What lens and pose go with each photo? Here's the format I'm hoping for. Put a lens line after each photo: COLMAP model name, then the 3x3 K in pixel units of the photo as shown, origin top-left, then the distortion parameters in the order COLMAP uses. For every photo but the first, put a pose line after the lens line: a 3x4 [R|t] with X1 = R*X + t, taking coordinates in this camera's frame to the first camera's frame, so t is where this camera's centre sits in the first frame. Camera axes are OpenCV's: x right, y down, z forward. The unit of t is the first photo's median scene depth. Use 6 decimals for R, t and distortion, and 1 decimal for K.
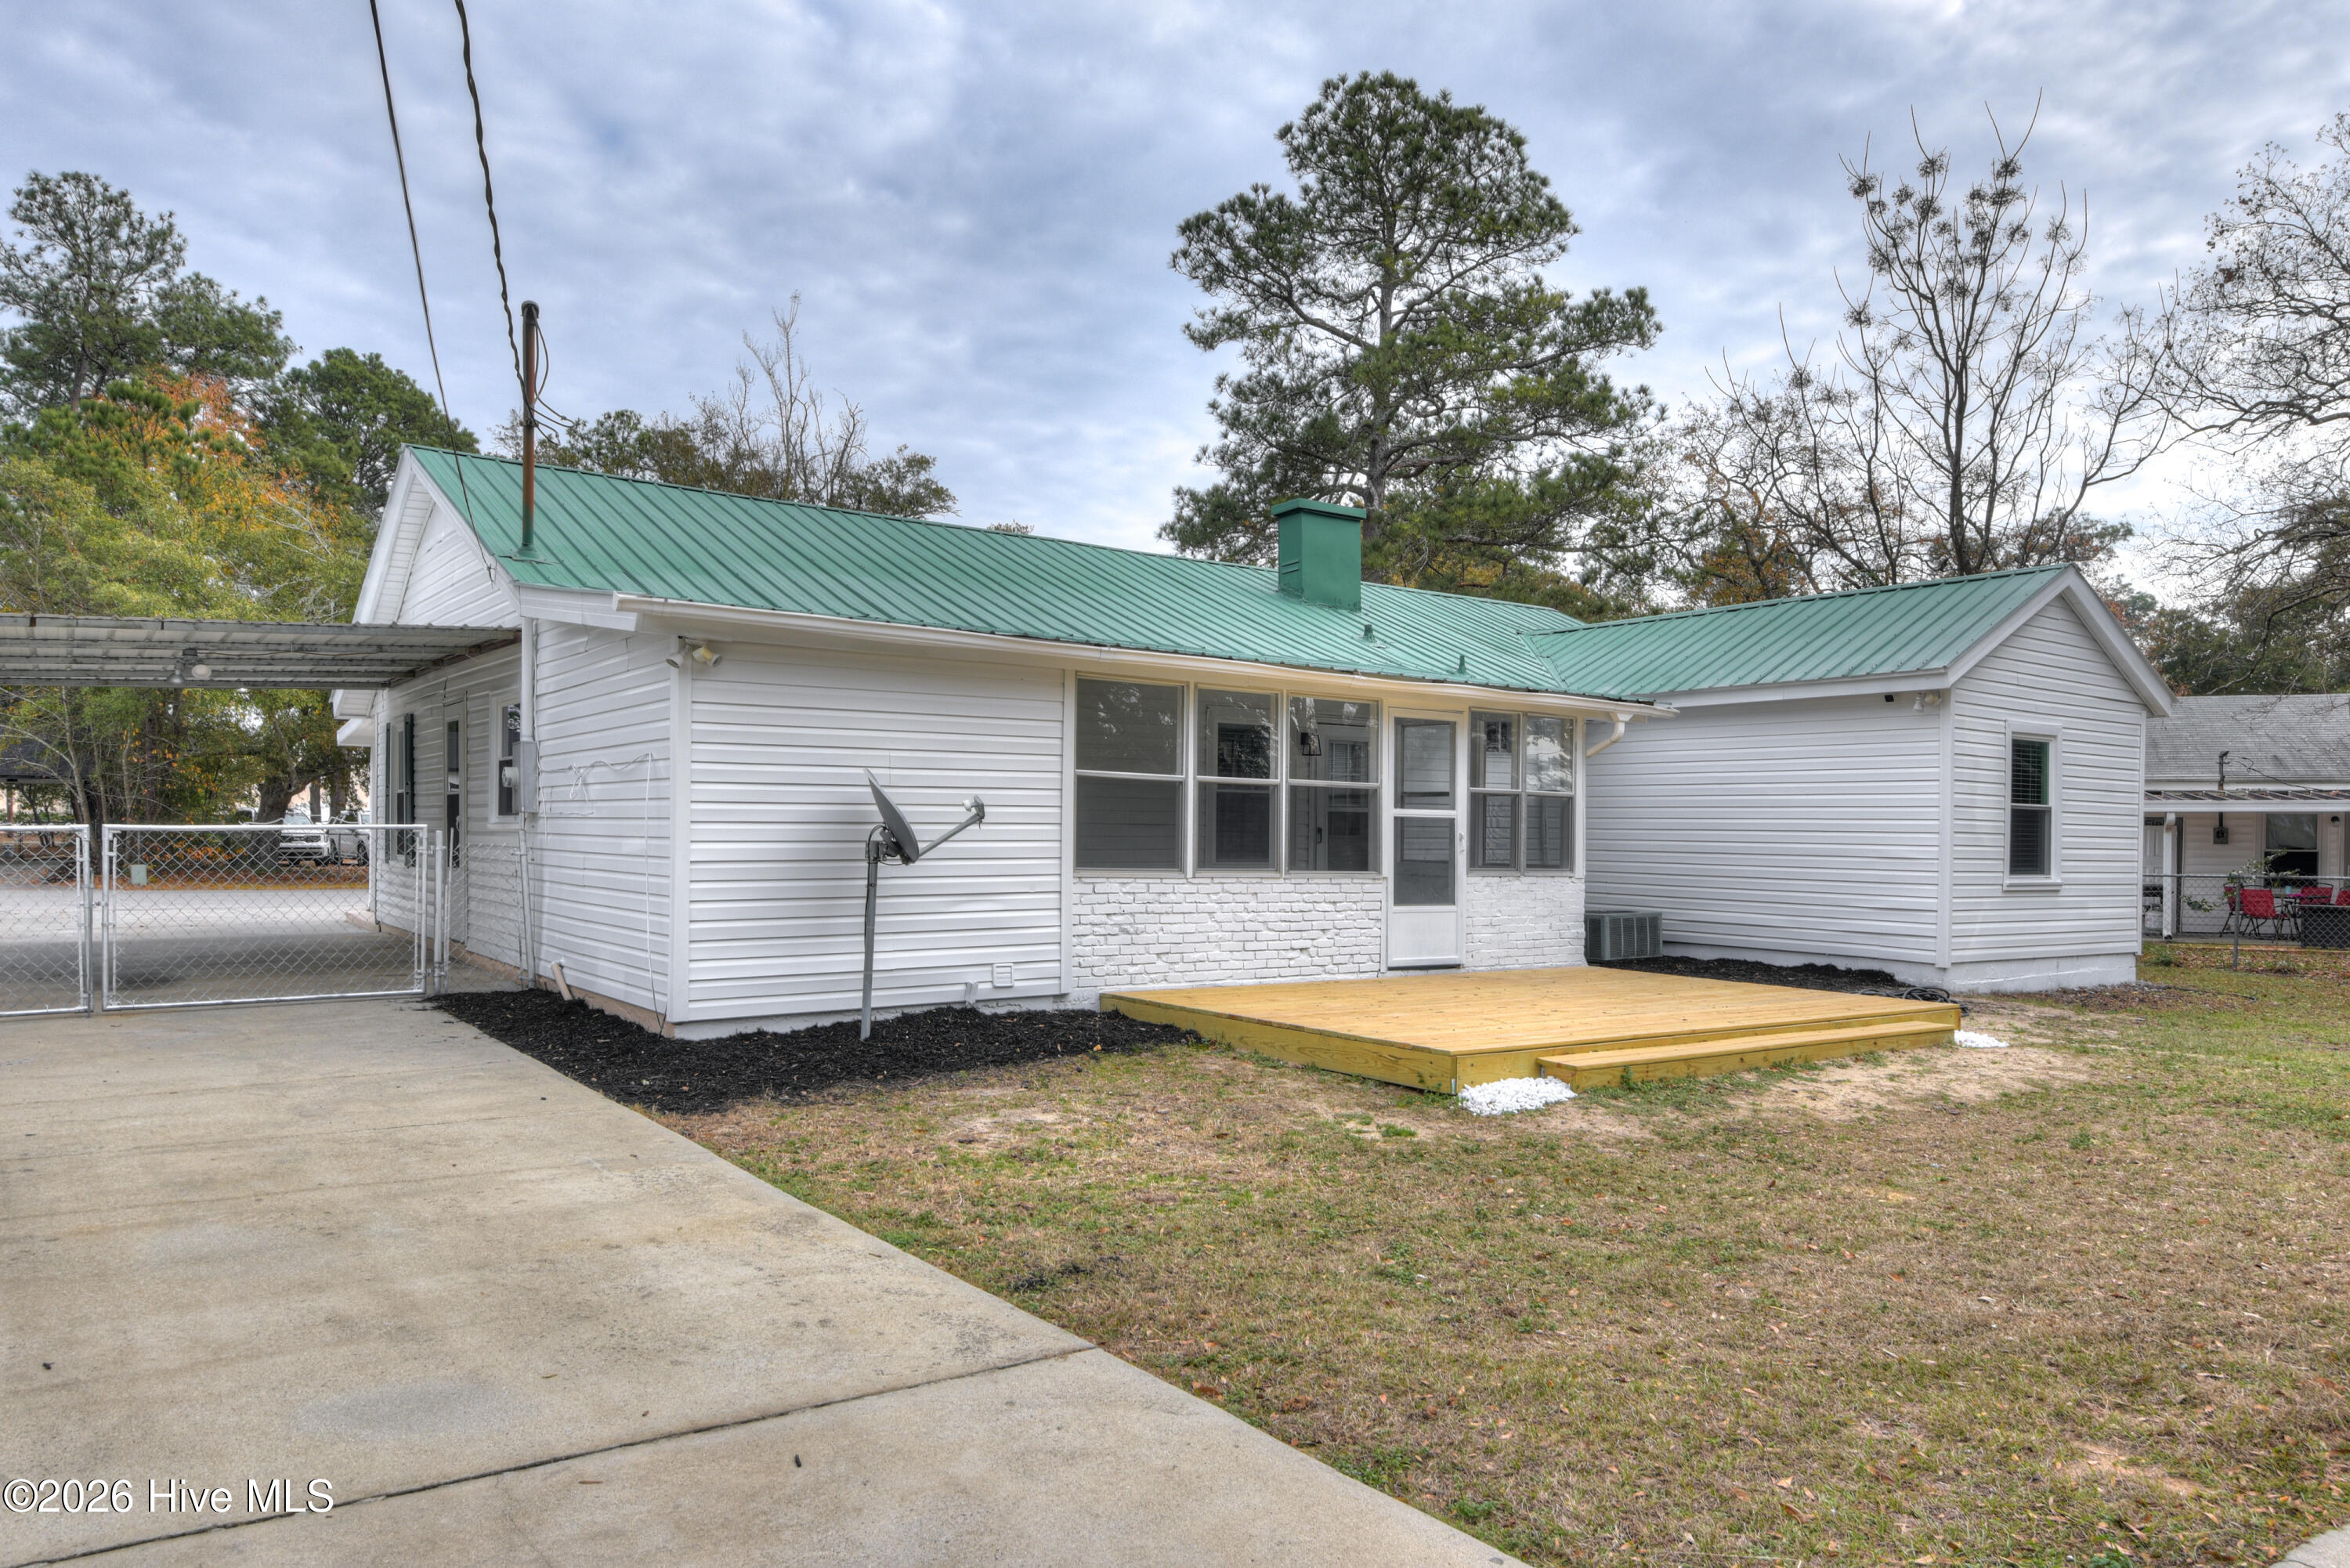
lens RADIAL K [[1516.9, 0, 1190.3], [0, 1516.9, 785.7], [0, 0, 1]] dist [0.005529, -0.002680]
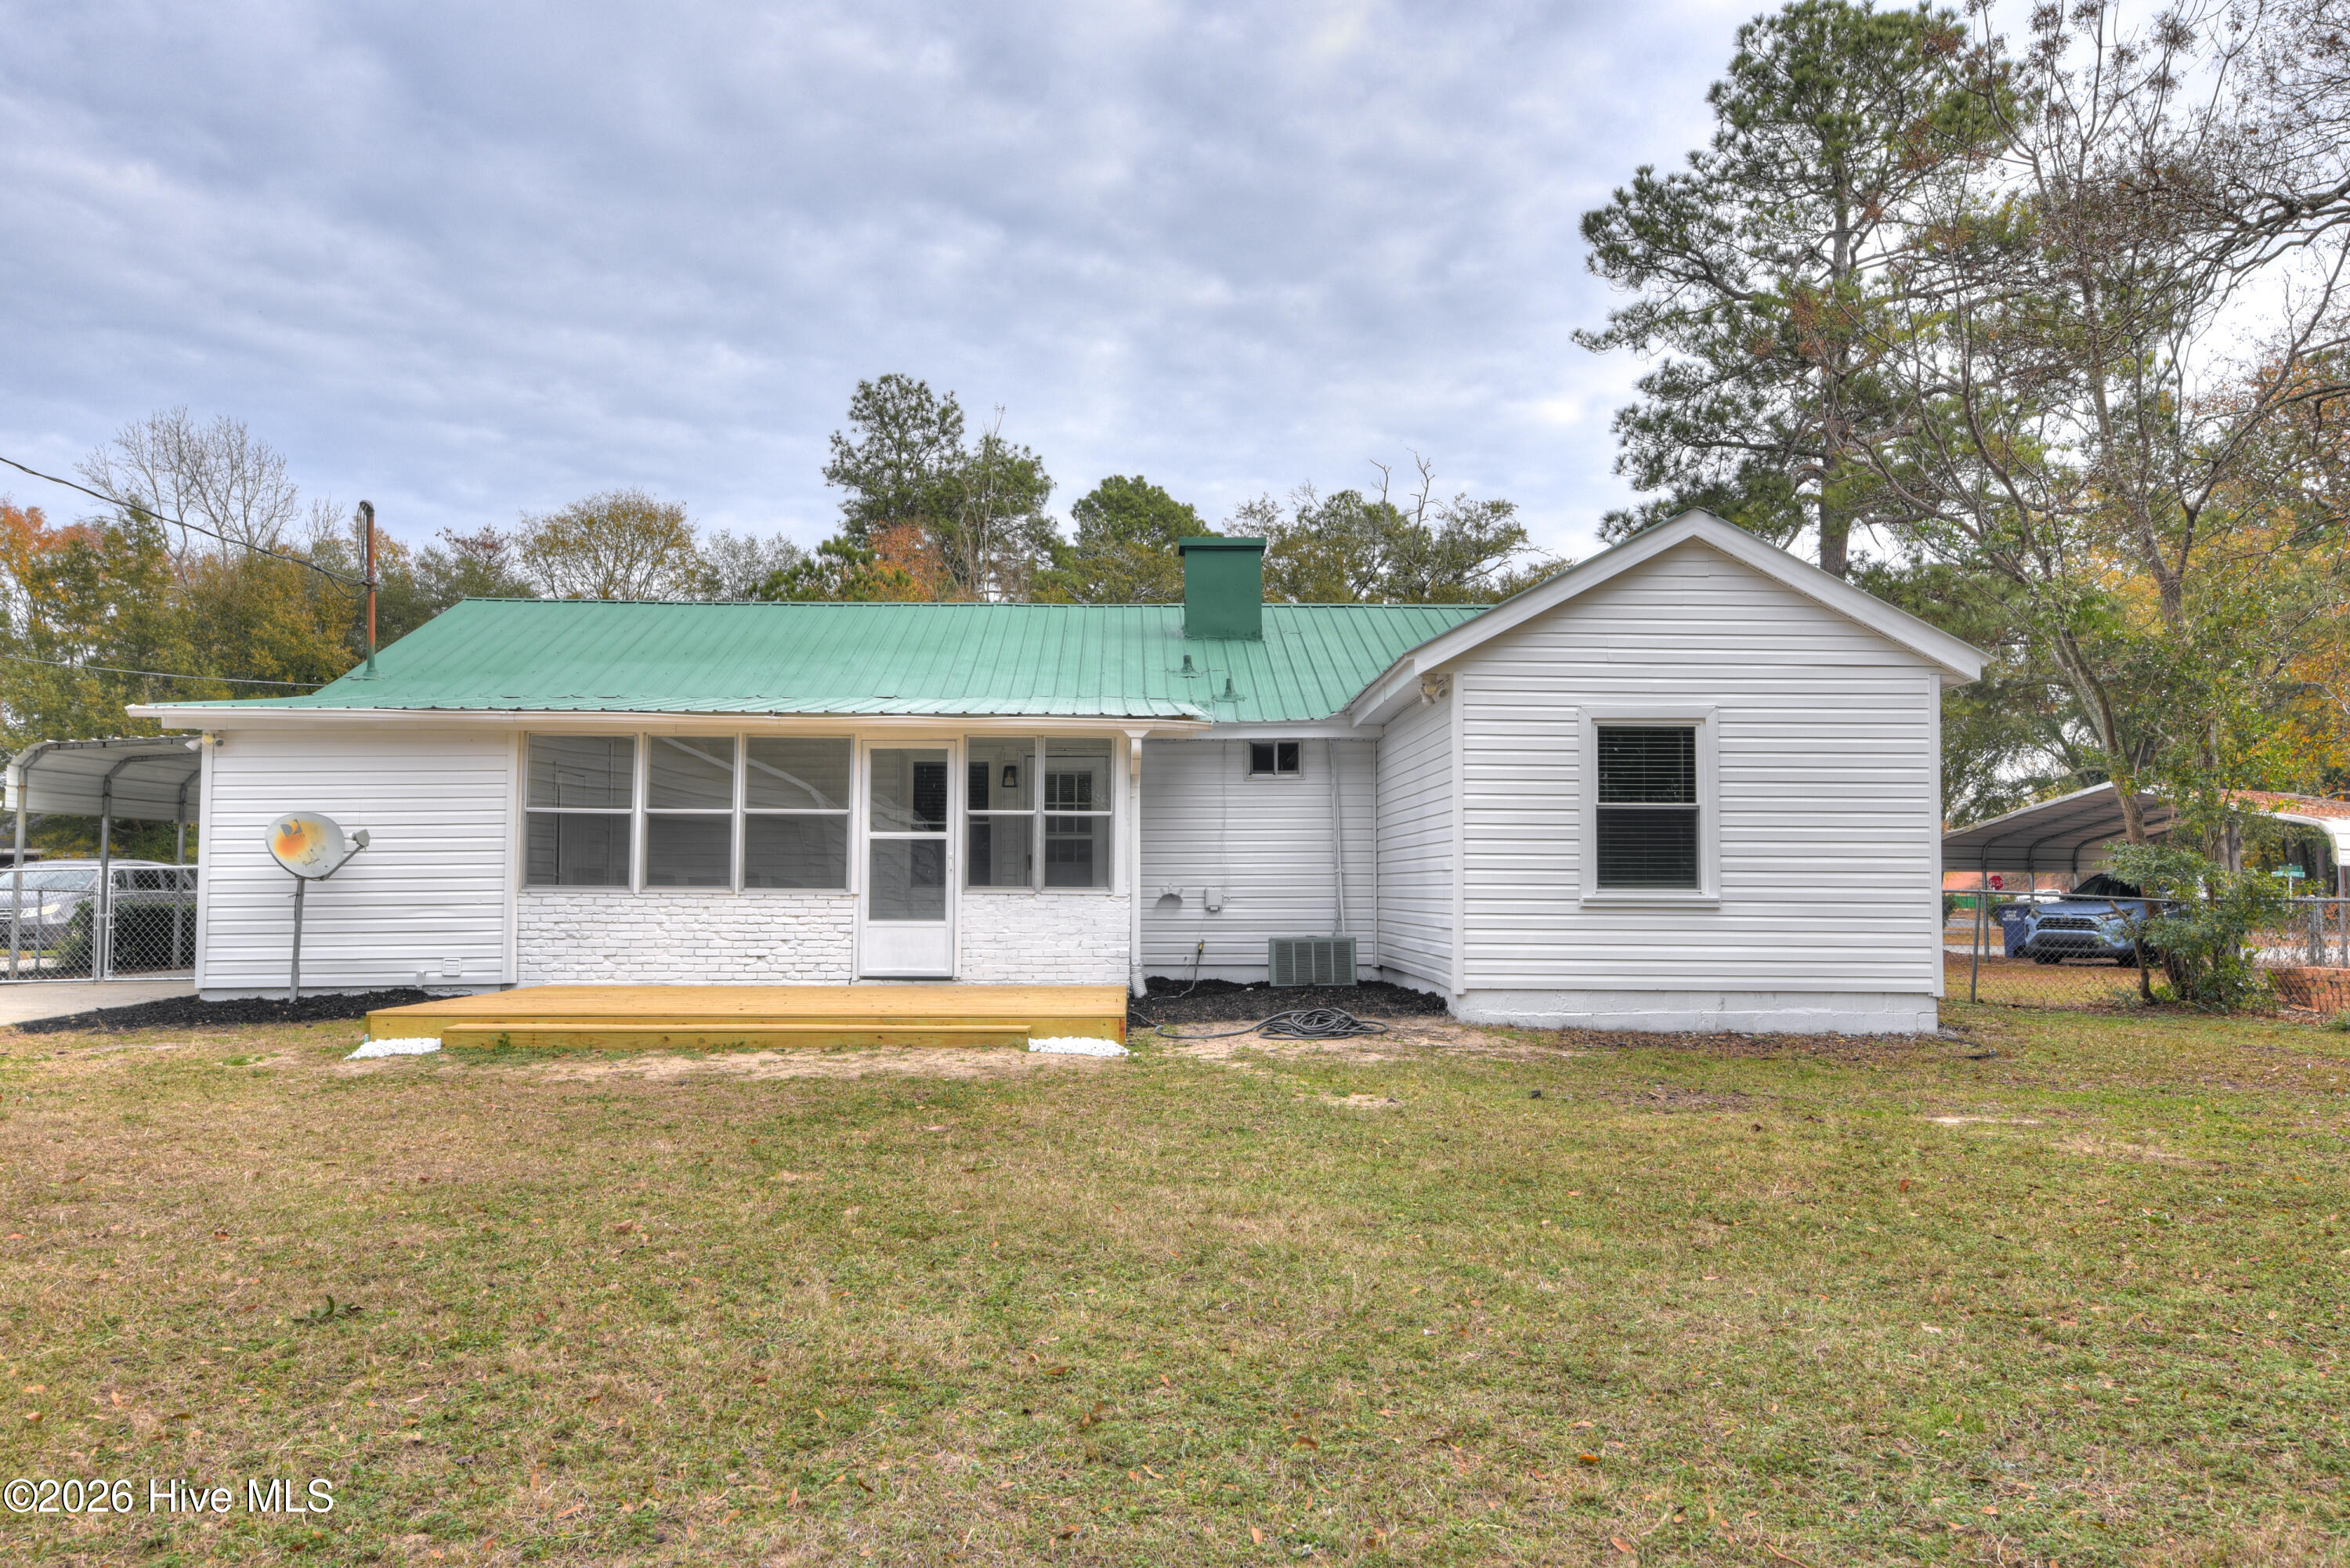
lens RADIAL K [[1612.6, 0, 1194.5], [0, 1612.6, 775.4], [0, 0, 1]] dist [0.011151, -0.017474]
pose [[0.836401, -0.053651, -0.545486, 0.978406], [0.028179, 0.998091, -0.054960, 0.045430], [0.547393, 0.030597, 0.836316, 0.150894]]
